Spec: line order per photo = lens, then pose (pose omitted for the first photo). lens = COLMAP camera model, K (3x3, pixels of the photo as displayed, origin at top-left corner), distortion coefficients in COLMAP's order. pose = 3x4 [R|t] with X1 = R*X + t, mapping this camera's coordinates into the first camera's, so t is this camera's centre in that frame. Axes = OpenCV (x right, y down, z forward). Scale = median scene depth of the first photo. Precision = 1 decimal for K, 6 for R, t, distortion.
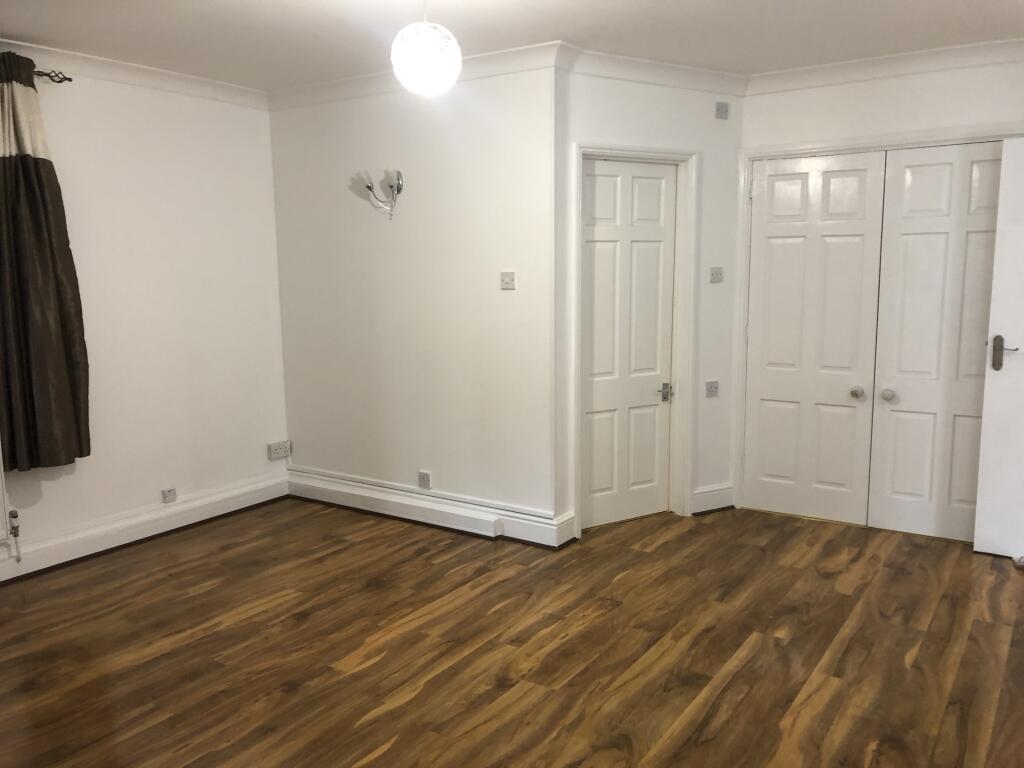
lens RADIAL K [[829.7, 0, 518.4], [0, 829.7, 380.9], [0, 0, 1]] dist [-0.000698, -0.001570]
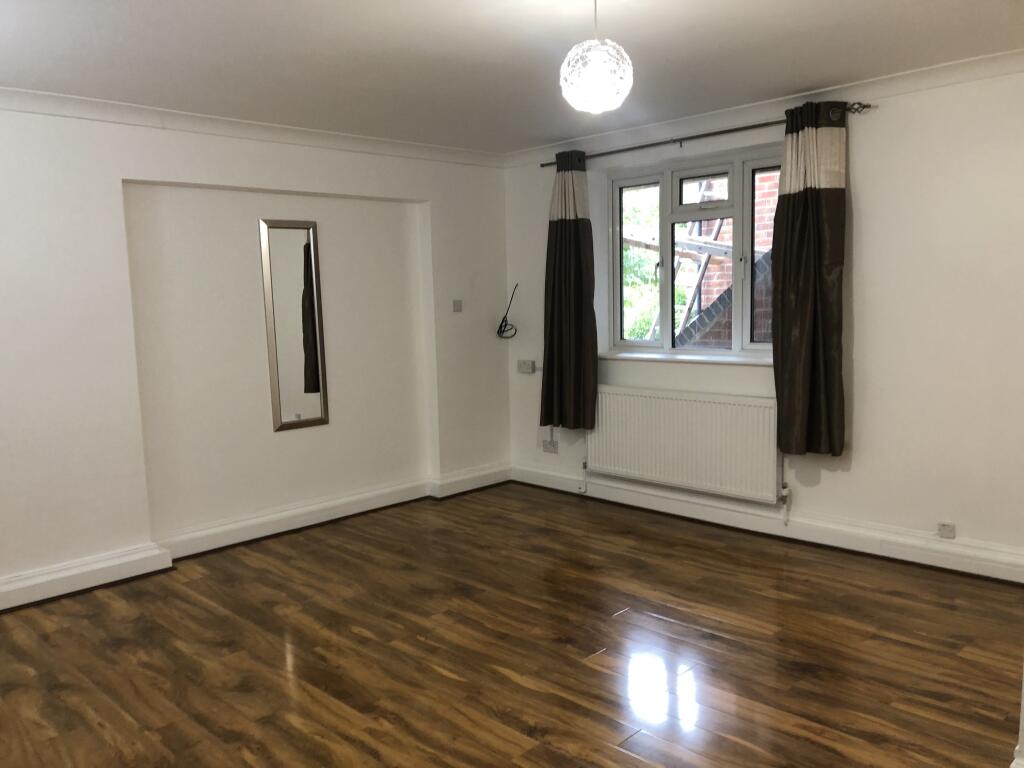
lens RADIAL K [[829.7, 0, 518.4], [0, 829.7, 388.0], [0, 0, 1]] dist [-0.000698, -0.001570]
pose [[-0.183941, 0.129306, -0.974395, 0.654199], [-0.110775, 0.982267, 0.151263, -0.124944], [0.976675, 0.135762, -0.166355, 0.821213]]
